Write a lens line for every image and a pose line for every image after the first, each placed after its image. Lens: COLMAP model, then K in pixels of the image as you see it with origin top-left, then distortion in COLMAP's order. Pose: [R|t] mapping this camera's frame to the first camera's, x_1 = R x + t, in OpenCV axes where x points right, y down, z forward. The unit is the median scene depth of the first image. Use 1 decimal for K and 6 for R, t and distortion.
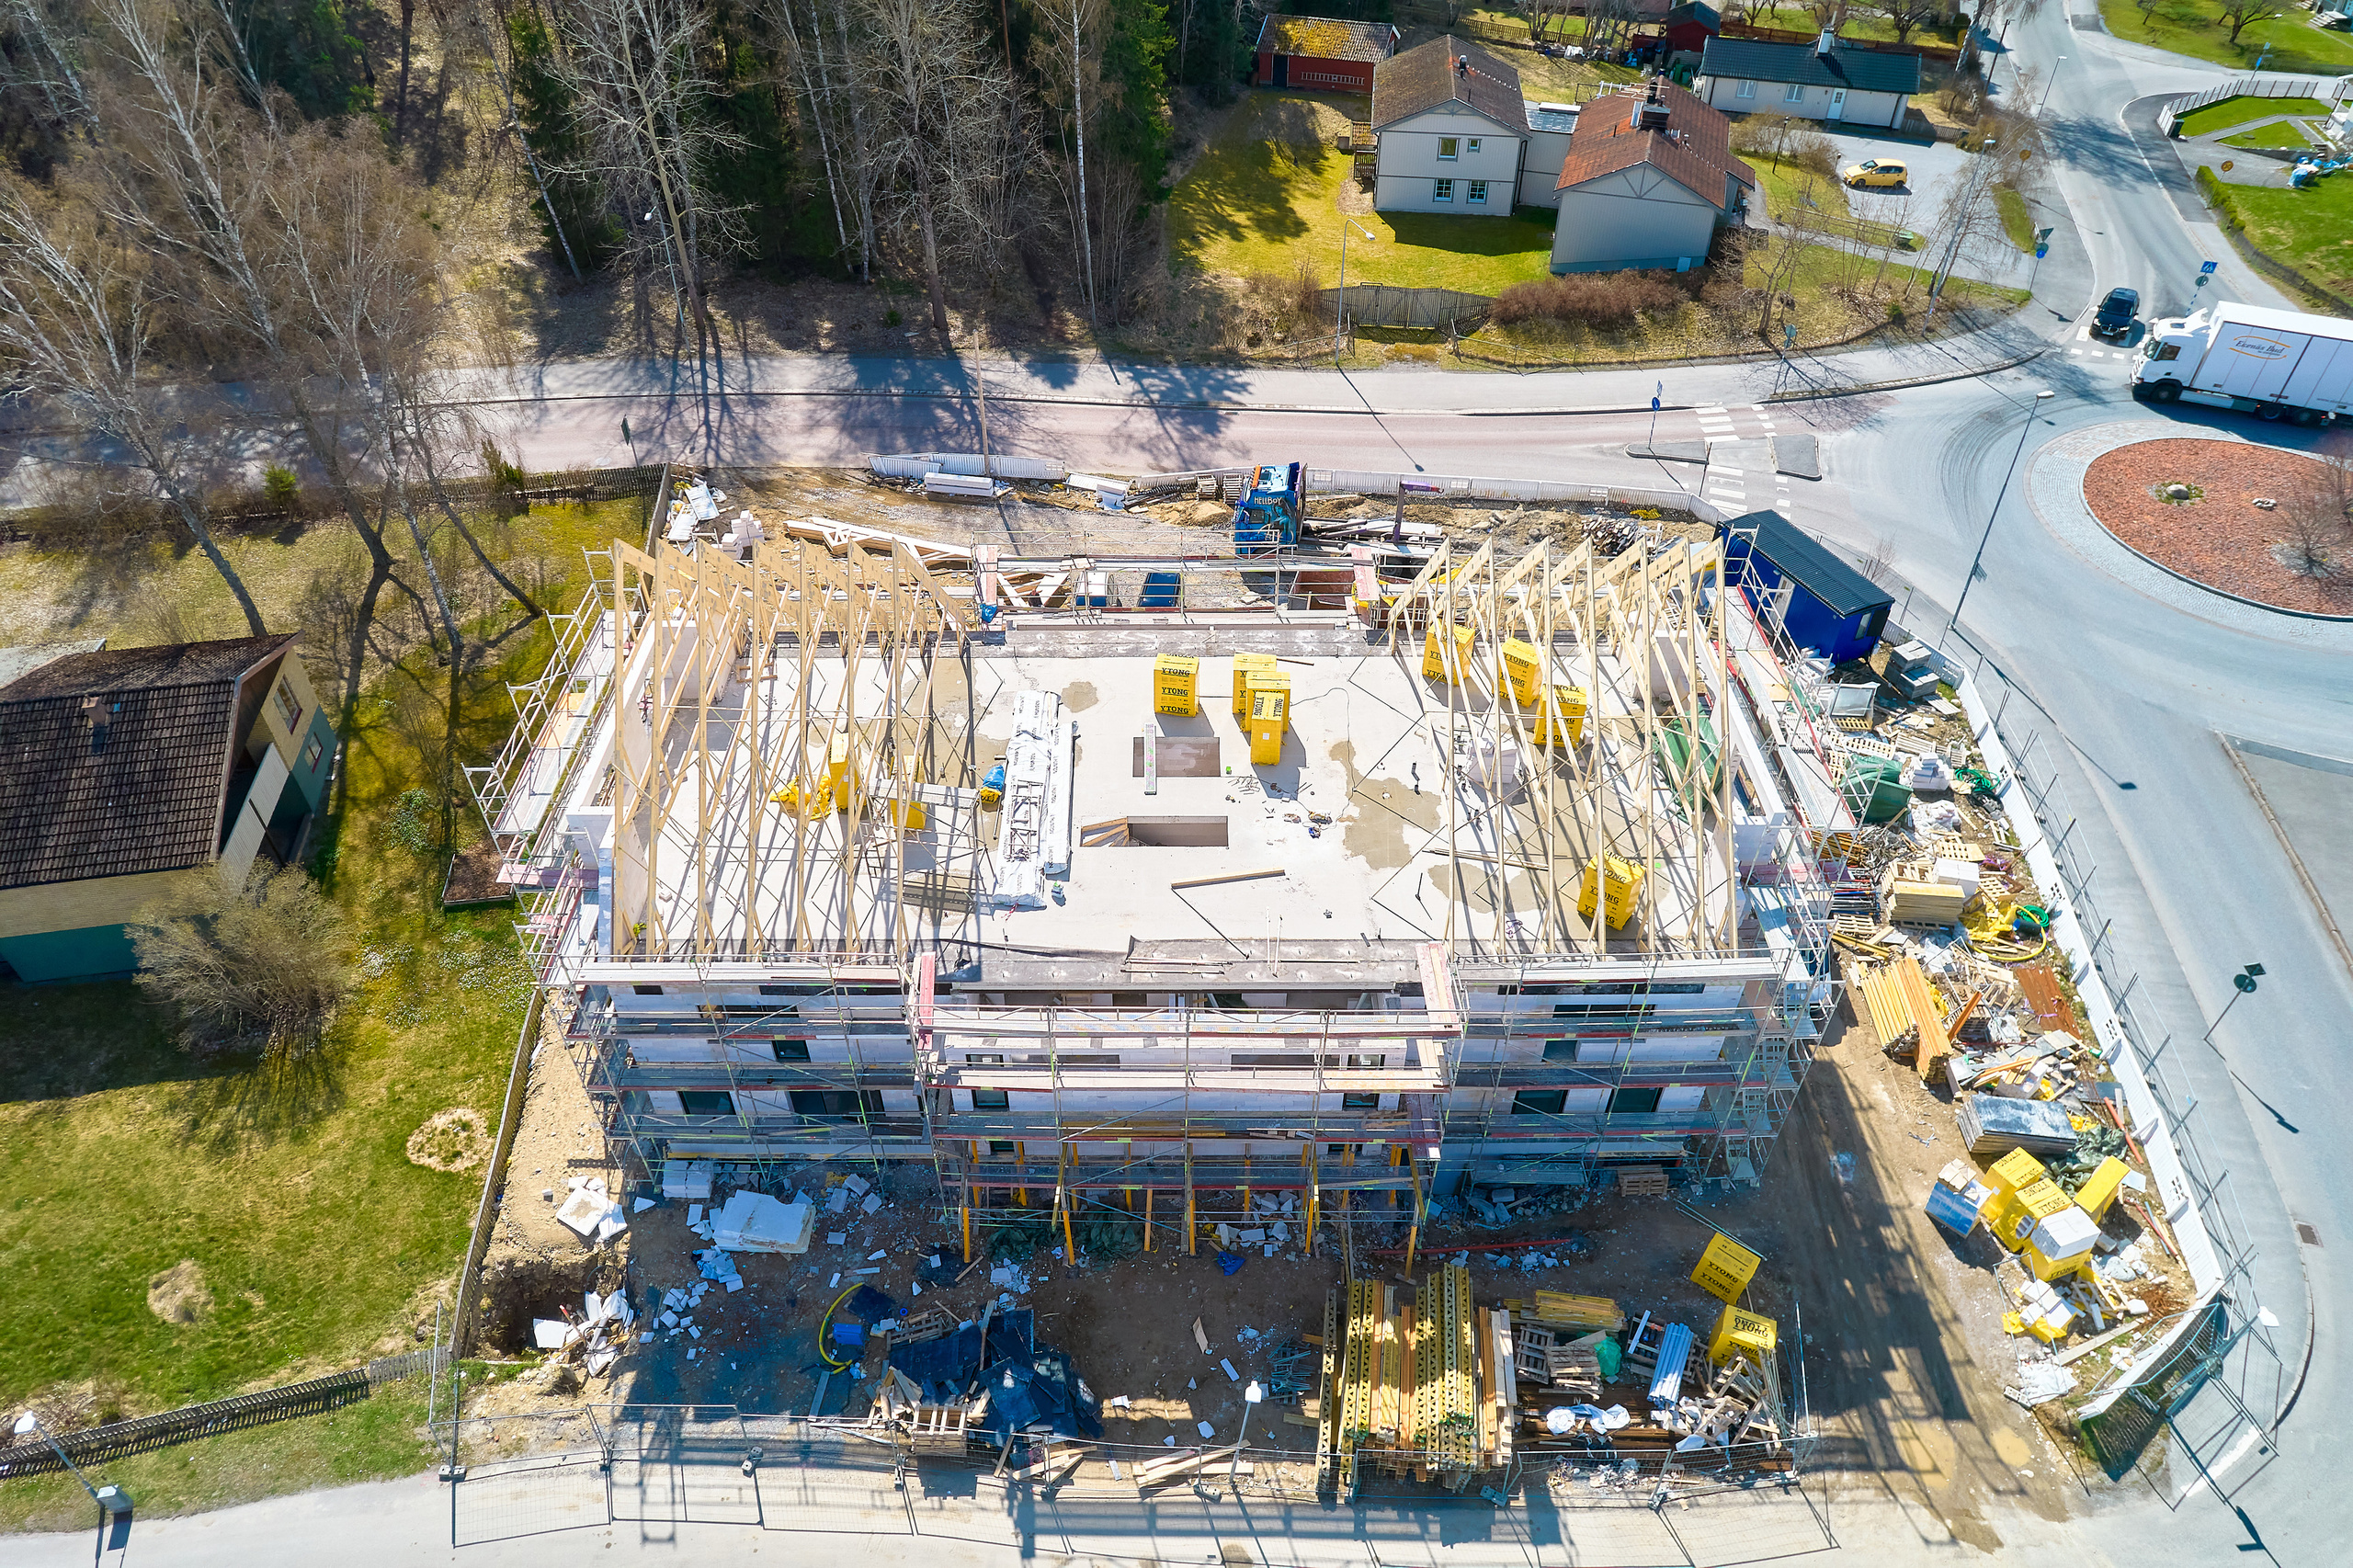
lens RADIAL K [[1495.4, 0, 1176.5], [0, 1495.4, 784.0], [0, 0, 1]] dist [-0.080252, 0.069740]
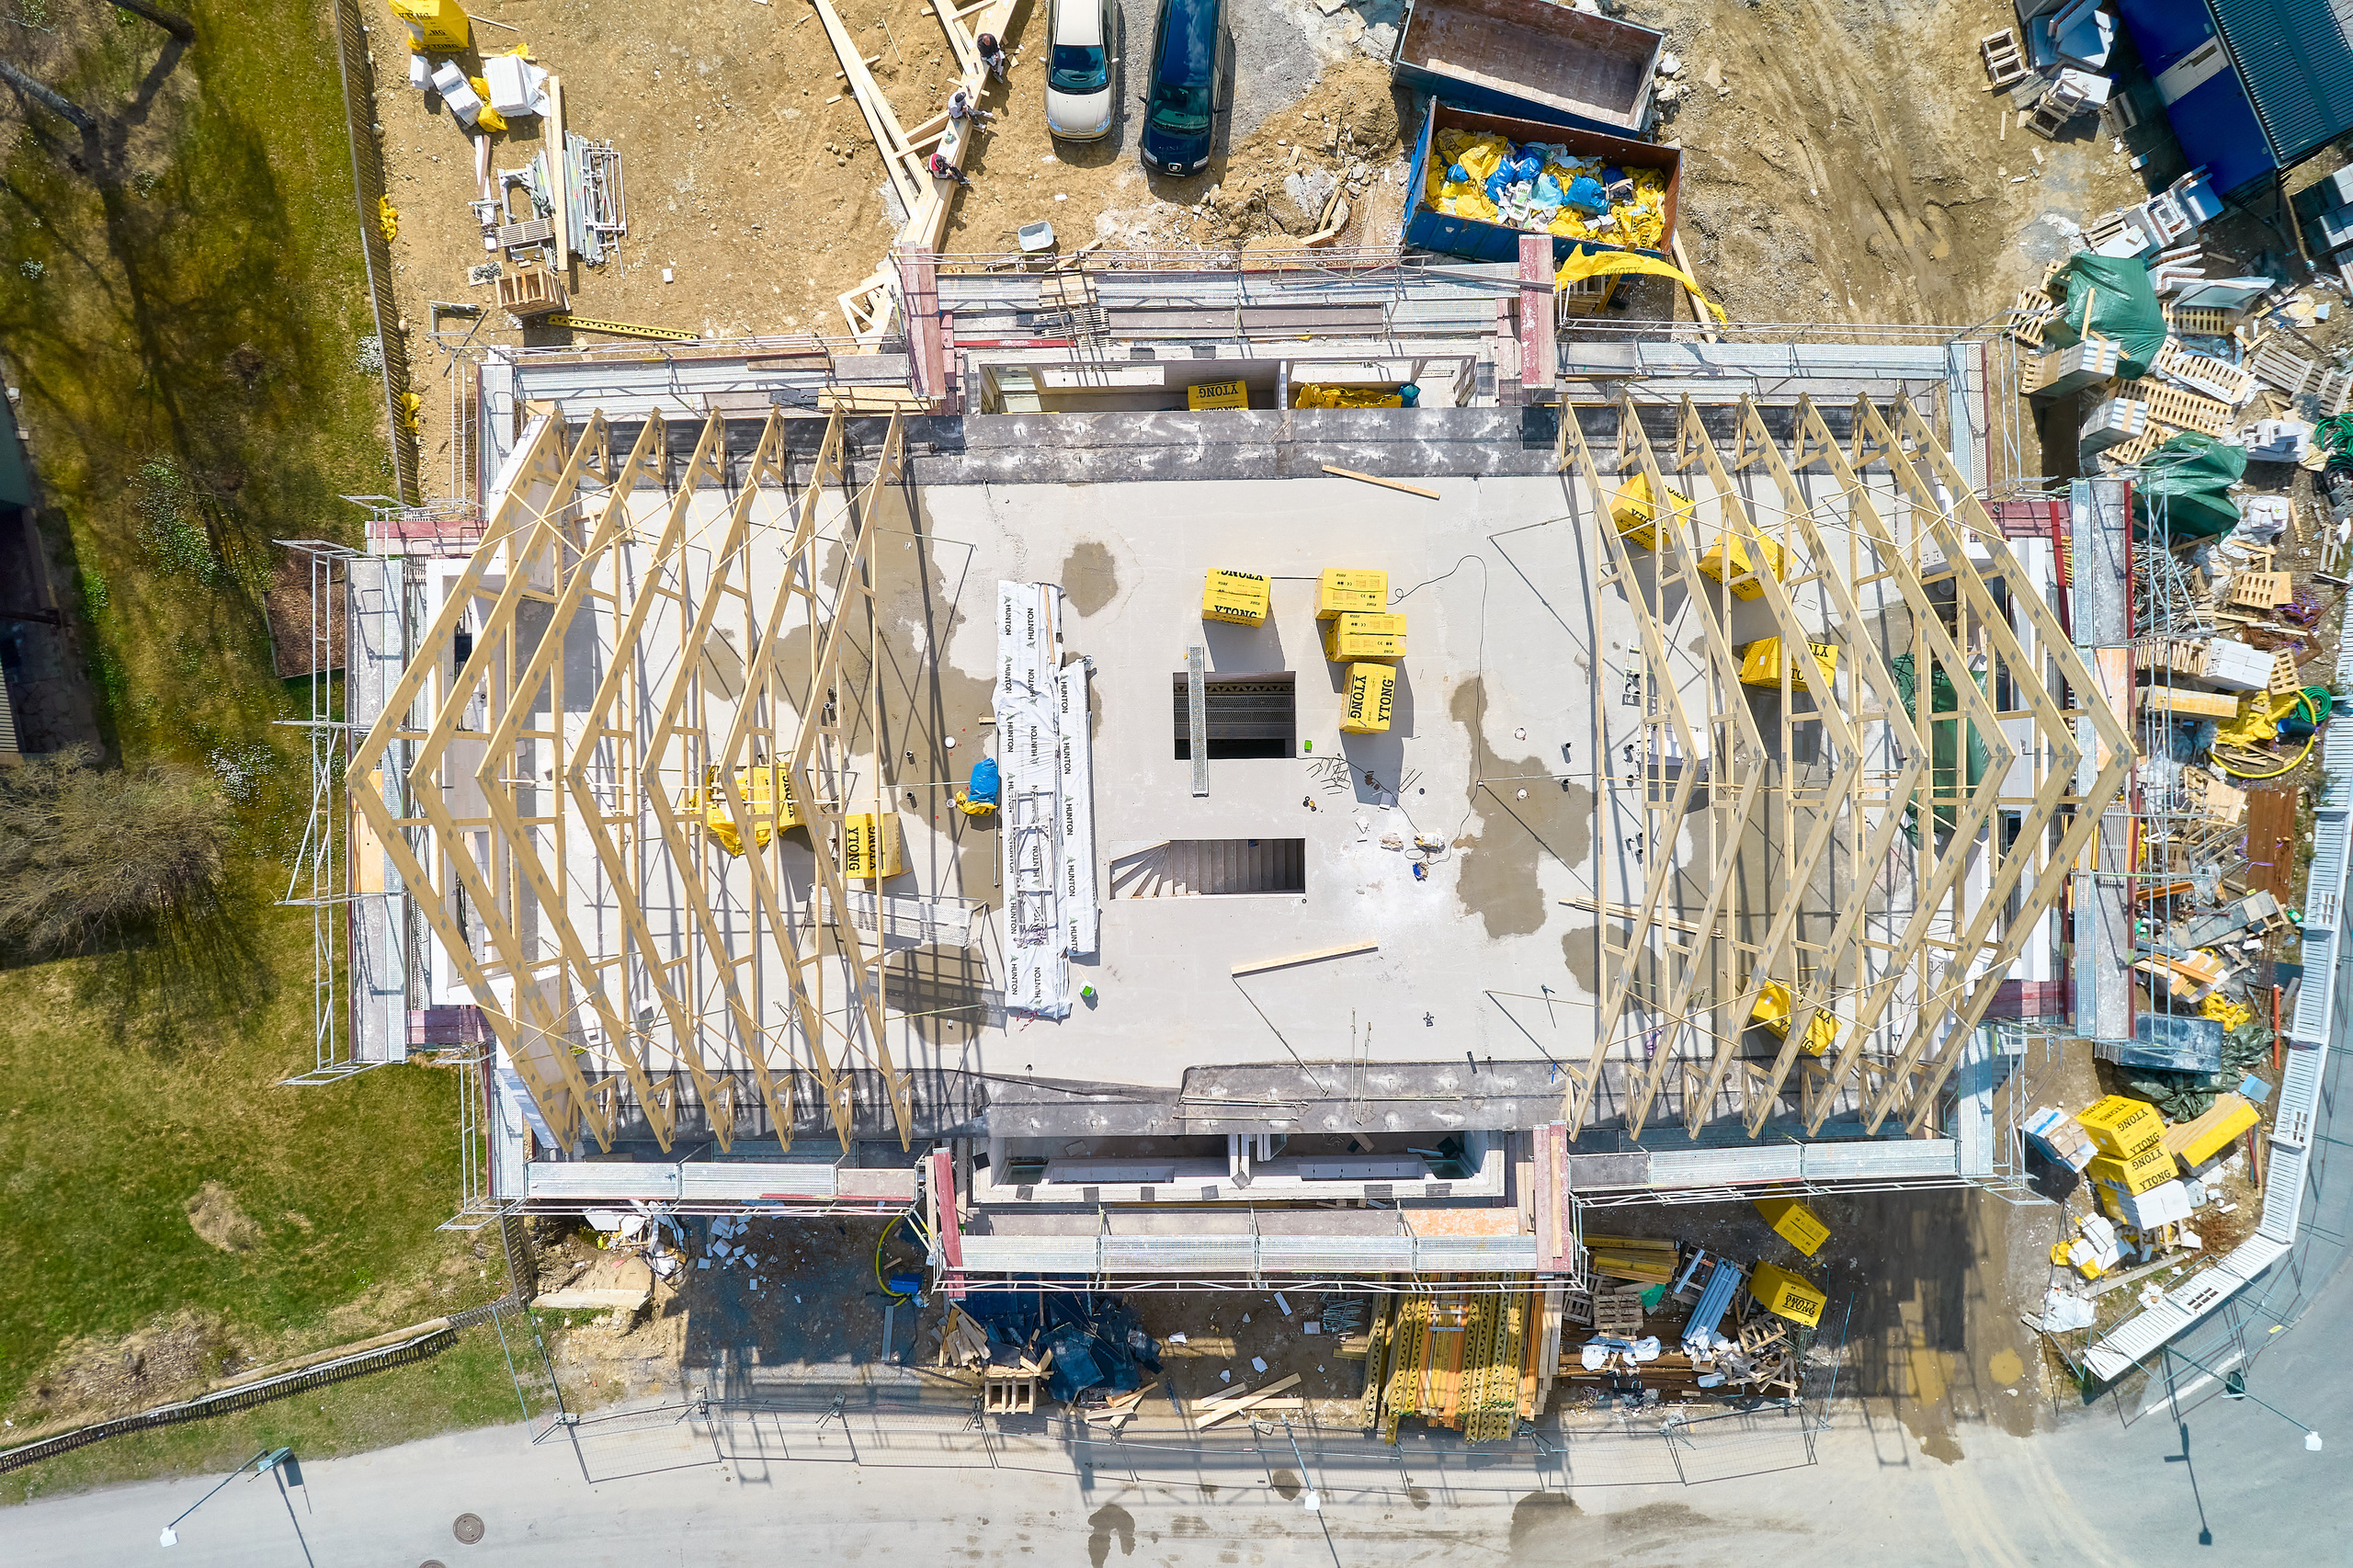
lens RADIAL K [[1495.4, 0, 1176.5], [0, 1495.4, 784.0], [0, 0, 1]] dist [-0.080252, 0.069740]
pose [[0.999905, -0.013746, -0.000483, -0.030678], [0.009480, 0.663317, 0.748279, -0.581993], [-0.009965, -0.748212, 0.663384, 0.557870]]
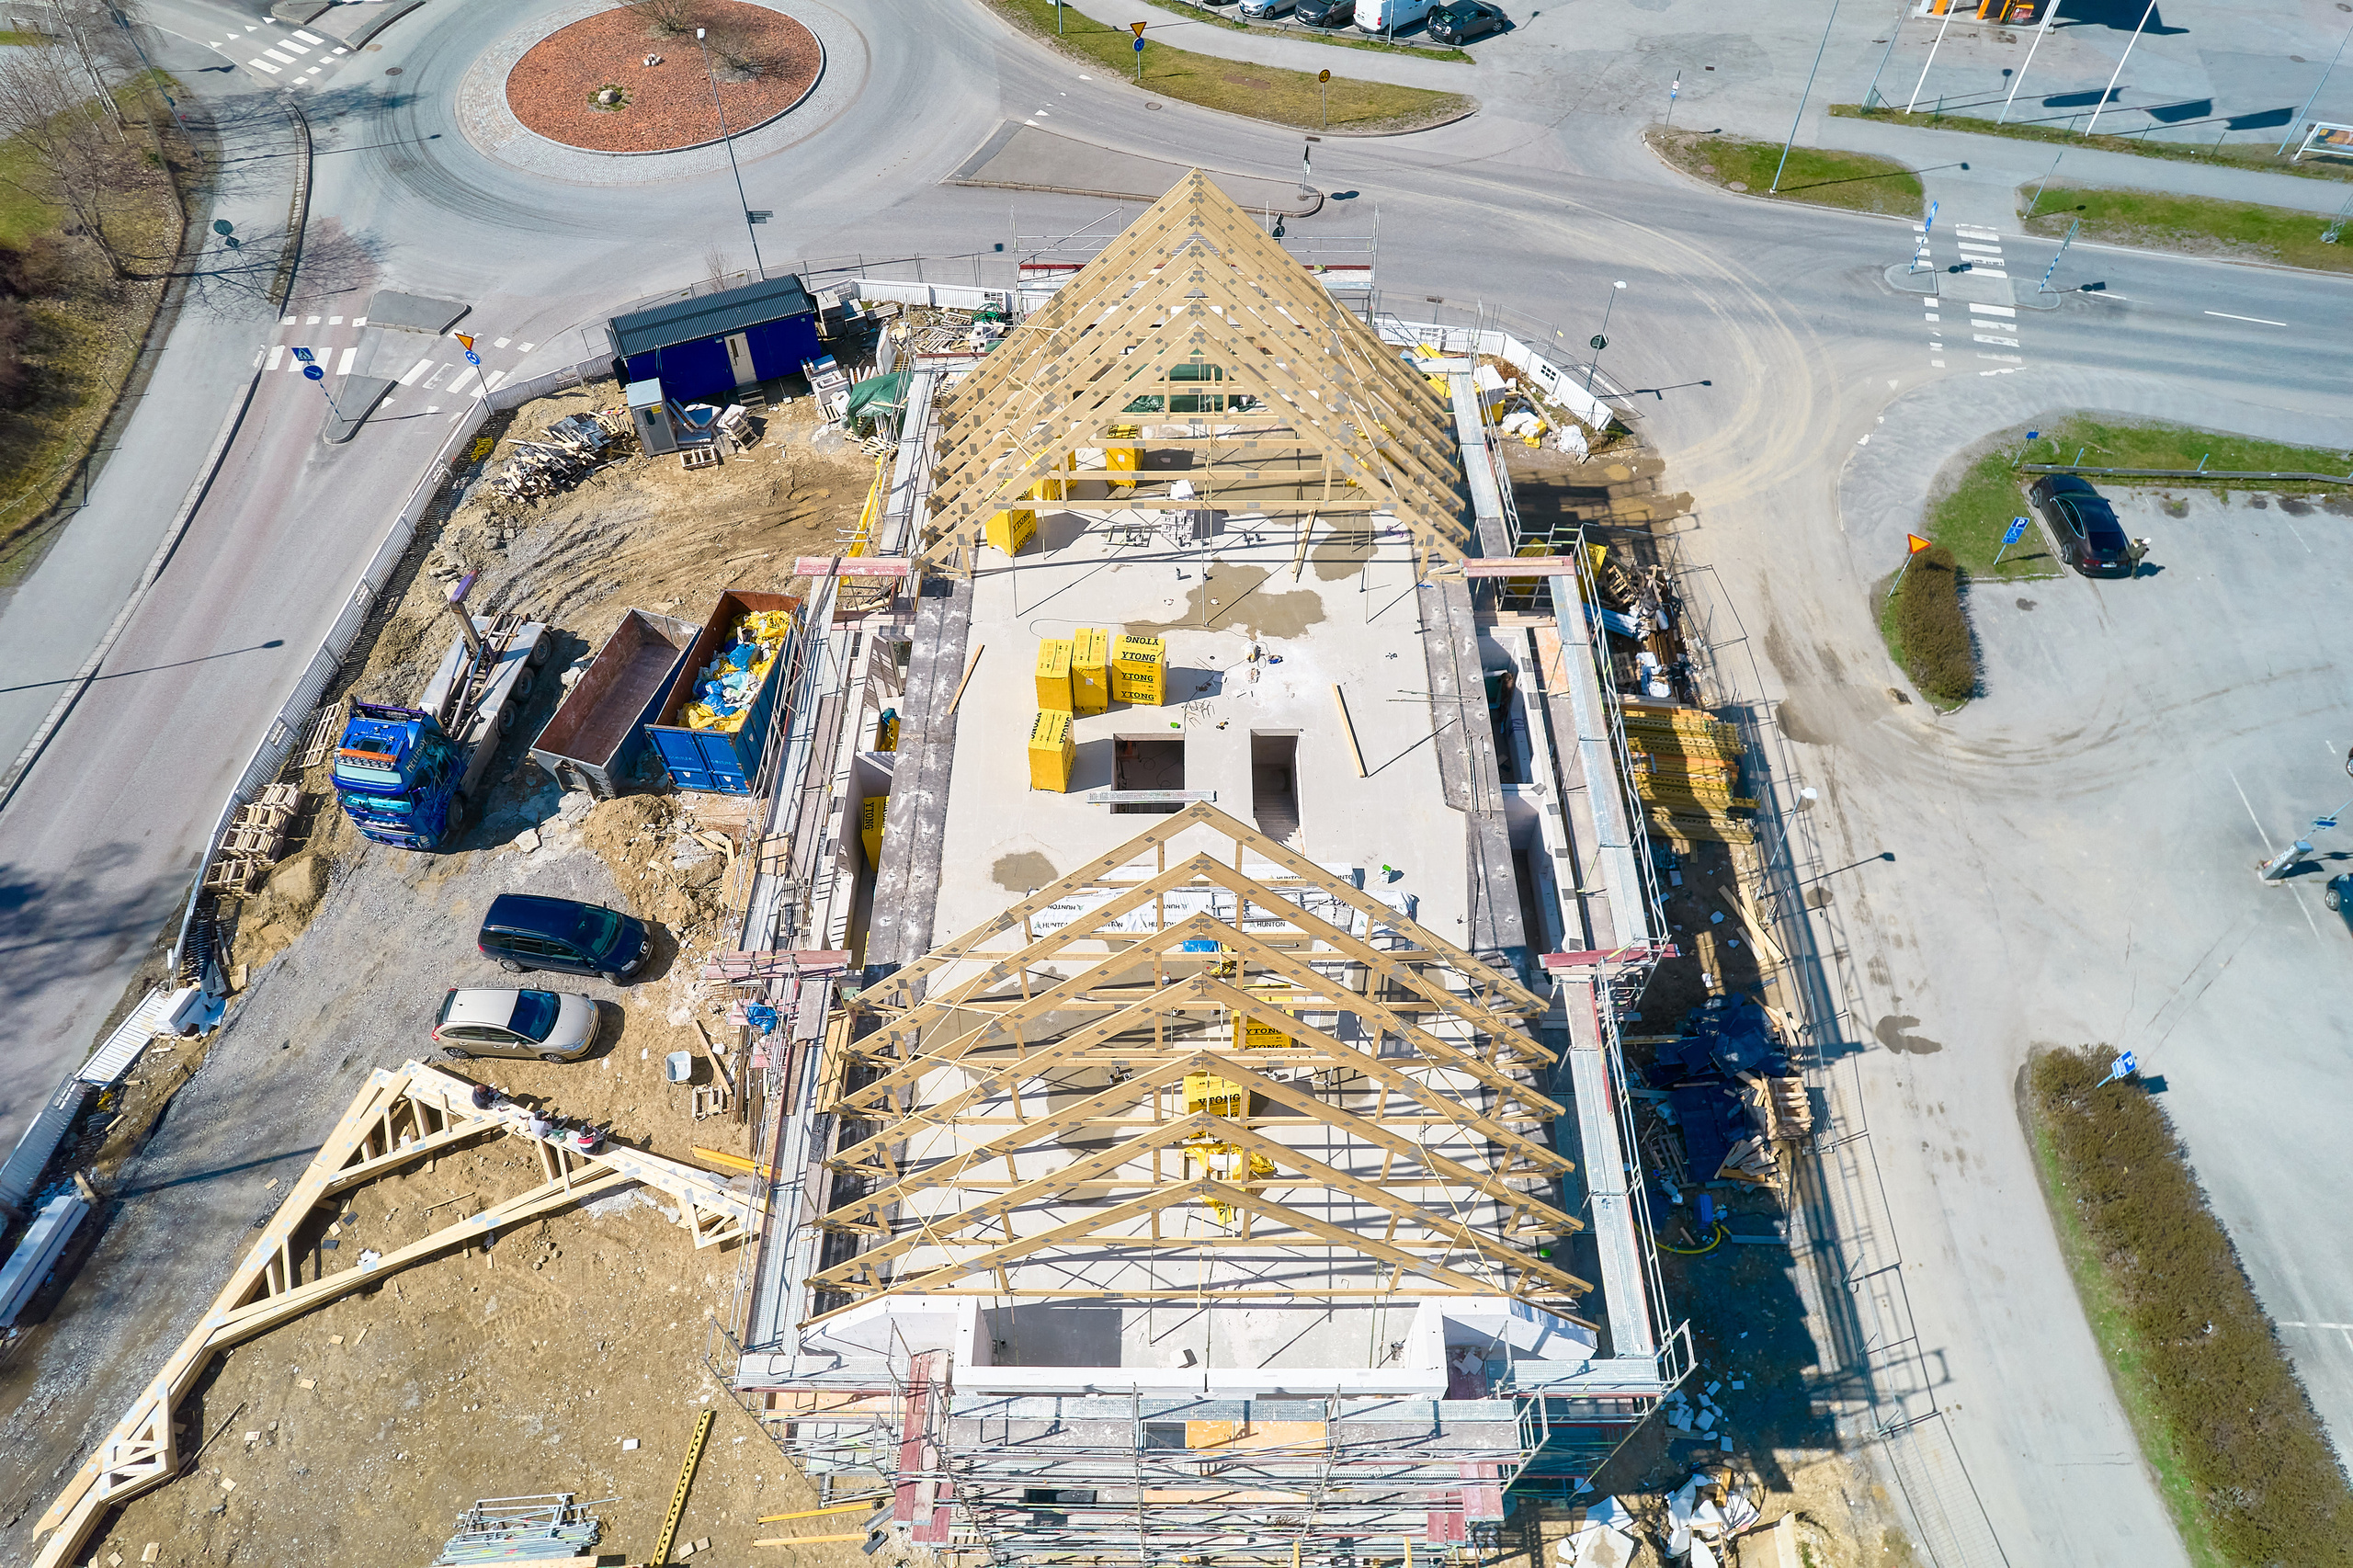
lens RADIAL K [[1485.3, 0, 1128.1], [0, 1485.3, 816.0], [0, 0, 1]] dist [-0.072203, 0.061959]
pose [[0.025699, -0.803957, 0.594131, -0.574656], [0.674068, 0.452826, 0.583592, -0.560534], [-0.738222, 0.385488, 0.553559, 0.606816]]
